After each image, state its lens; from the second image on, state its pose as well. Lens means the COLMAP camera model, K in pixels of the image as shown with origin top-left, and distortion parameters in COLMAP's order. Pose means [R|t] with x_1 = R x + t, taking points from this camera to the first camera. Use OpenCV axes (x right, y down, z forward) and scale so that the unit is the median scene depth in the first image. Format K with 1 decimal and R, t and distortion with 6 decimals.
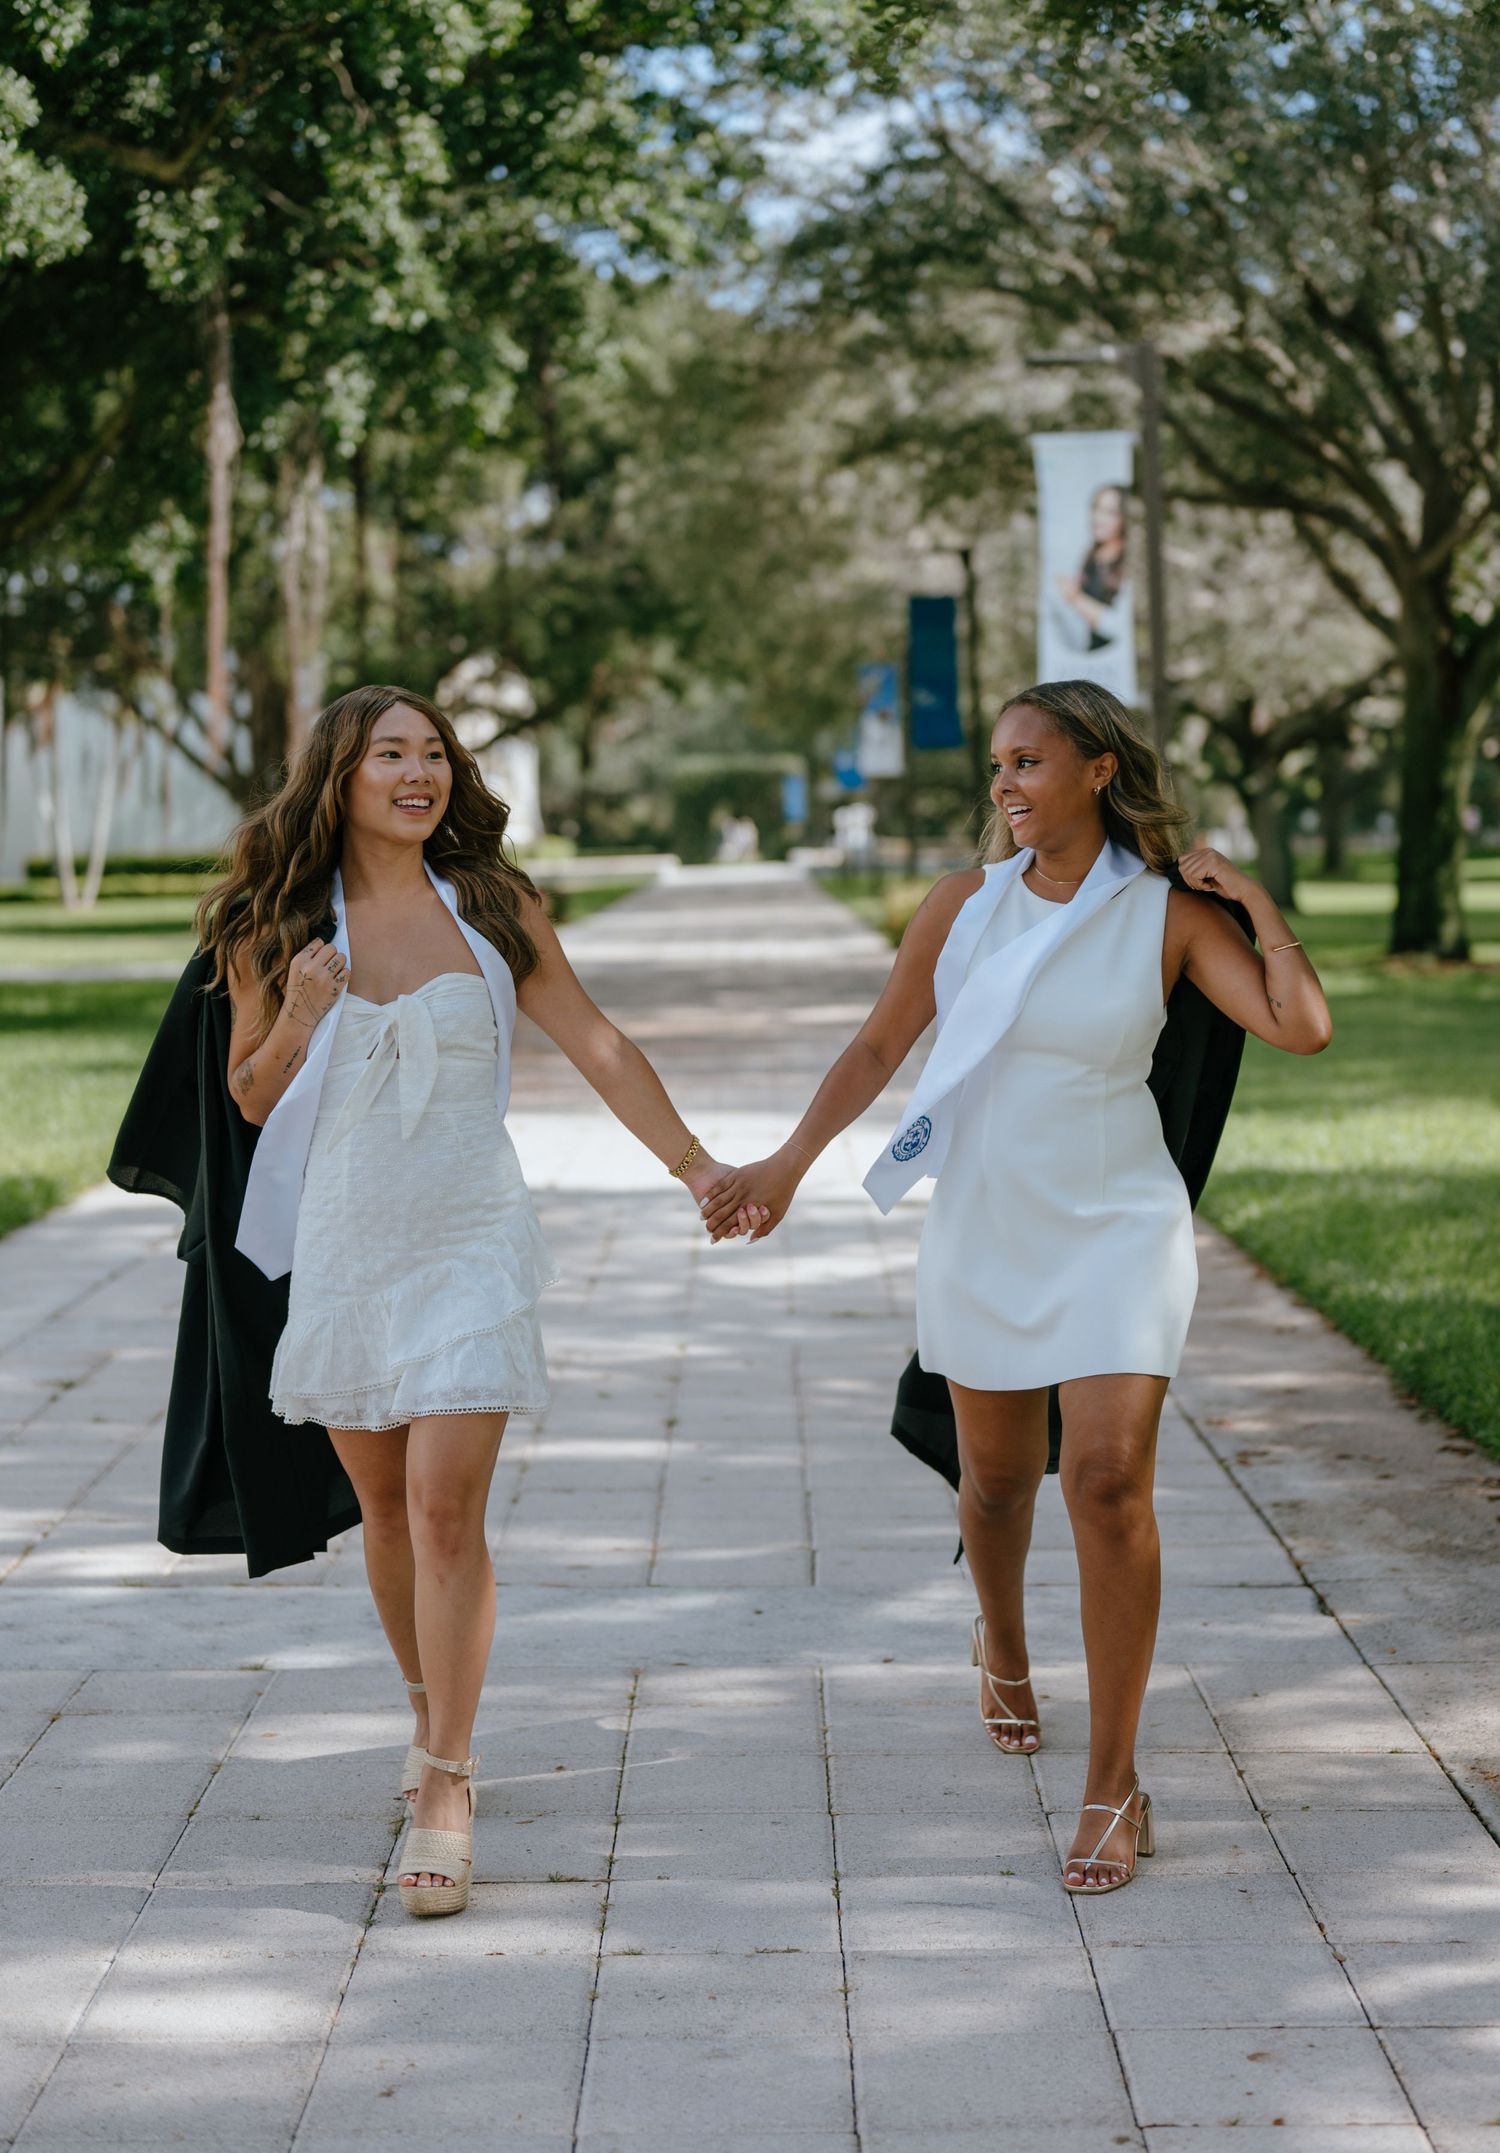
lens RADIAL K [[3491.4, 0, 794.8], [0, 3491.4, 1074.9], [0, 0, 1]] dist [0.155523, -1.964146]
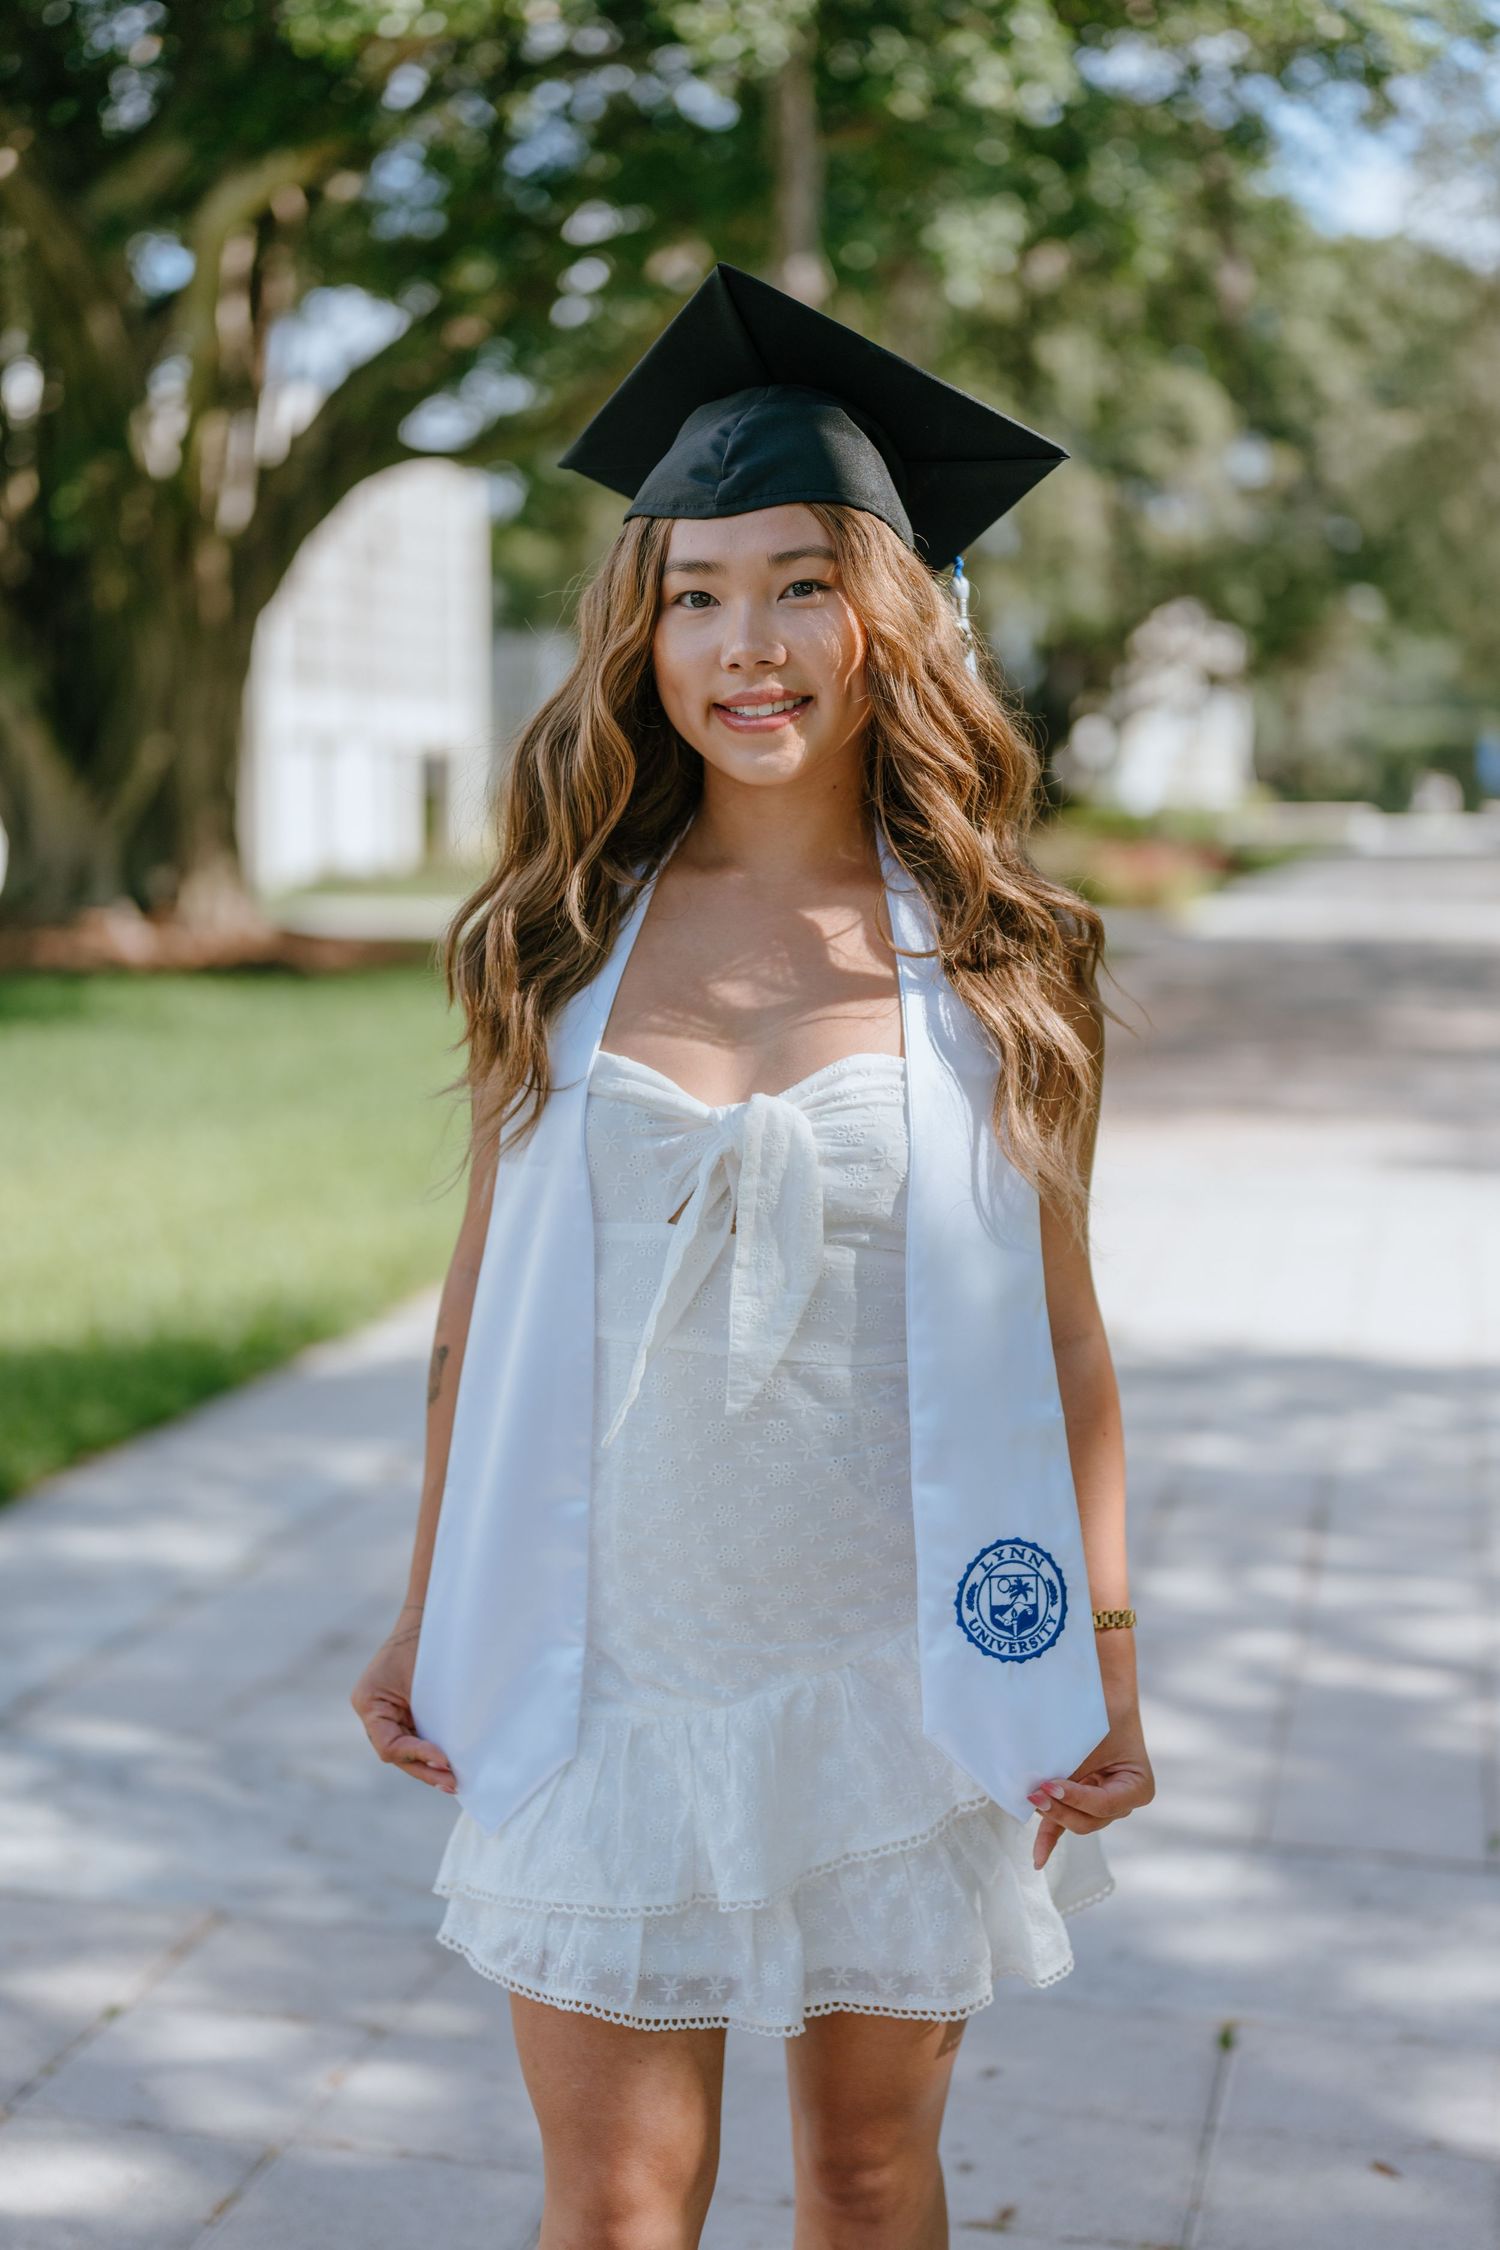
lens RADIAL K [[3162.8, 0, 715.5], [0, 3162.8, 1129.1], [0, 0, 1]] dist [-0.006573, -0.028094]
pose [[0.971157, 0.058103, -0.231253, -0.002928], [-0.048749, 0.997753, 0.045968, -0.012565], [0.233405, -0.033369, 0.971807, 0.172454]]
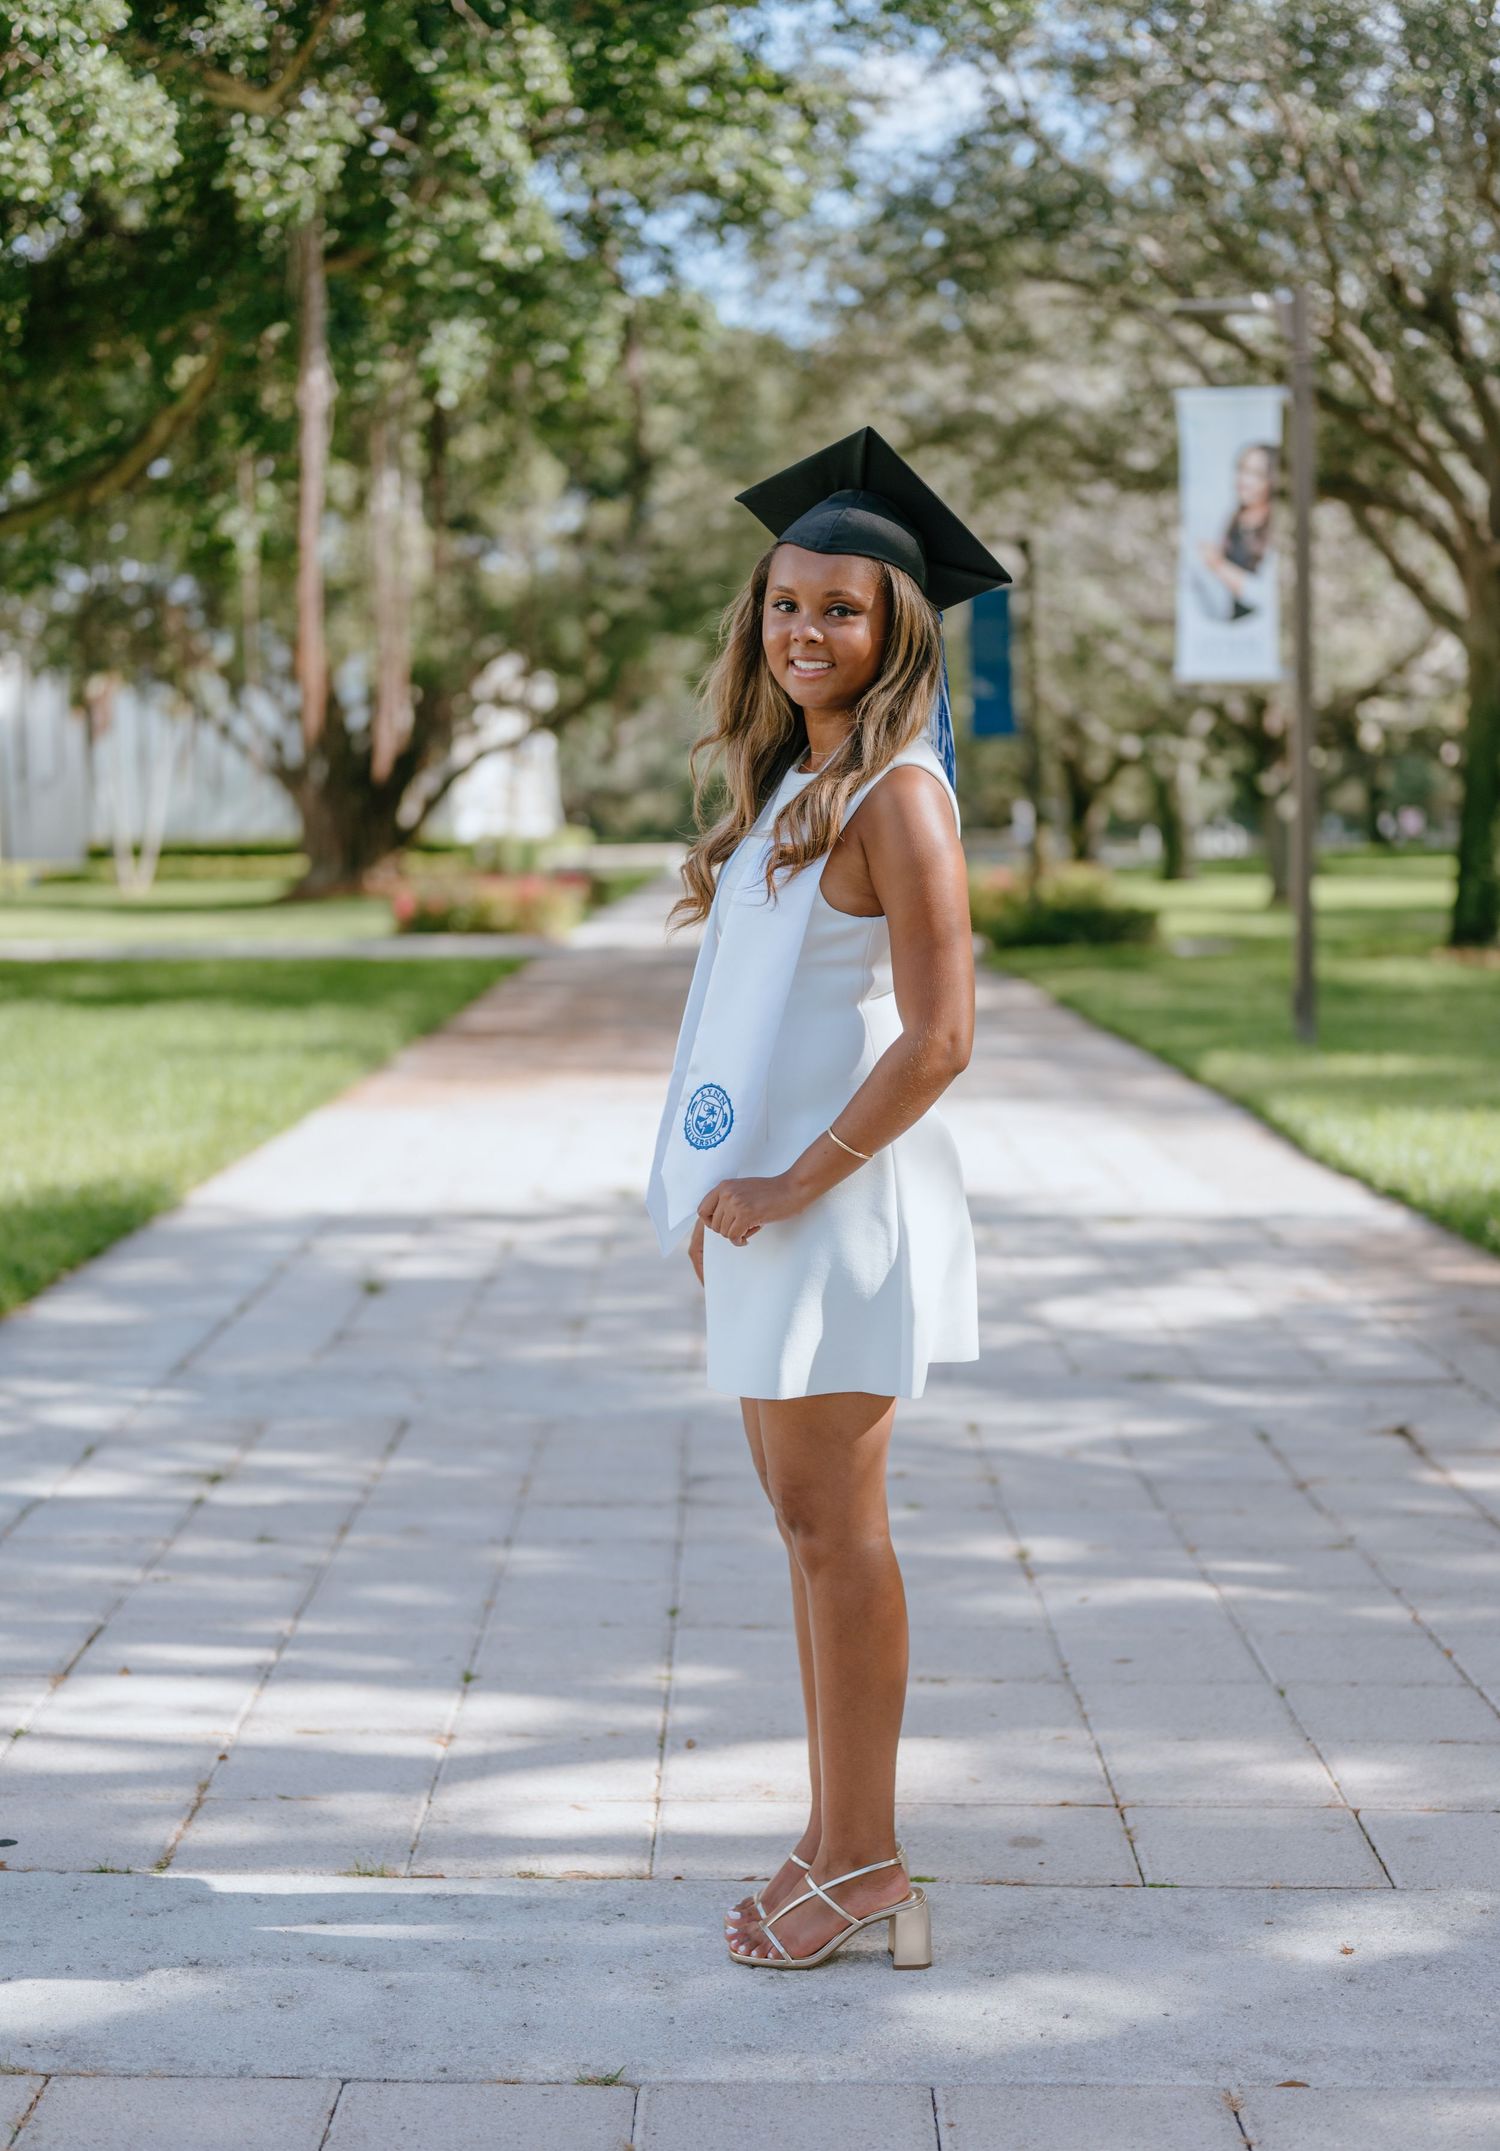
lens RADIAL K [[3166.2, 0, 742.2], [0, 3166.2, 1133.4], [0, 0, 1]] dist [0.002479, -0.054127]
pose [[0.999893, 0.011415, -0.009154, -0.021903], [-0.011166, 0.999579, 0.026777, -0.002100], [0.009456, -0.026672, 0.999600, 0.077734]]
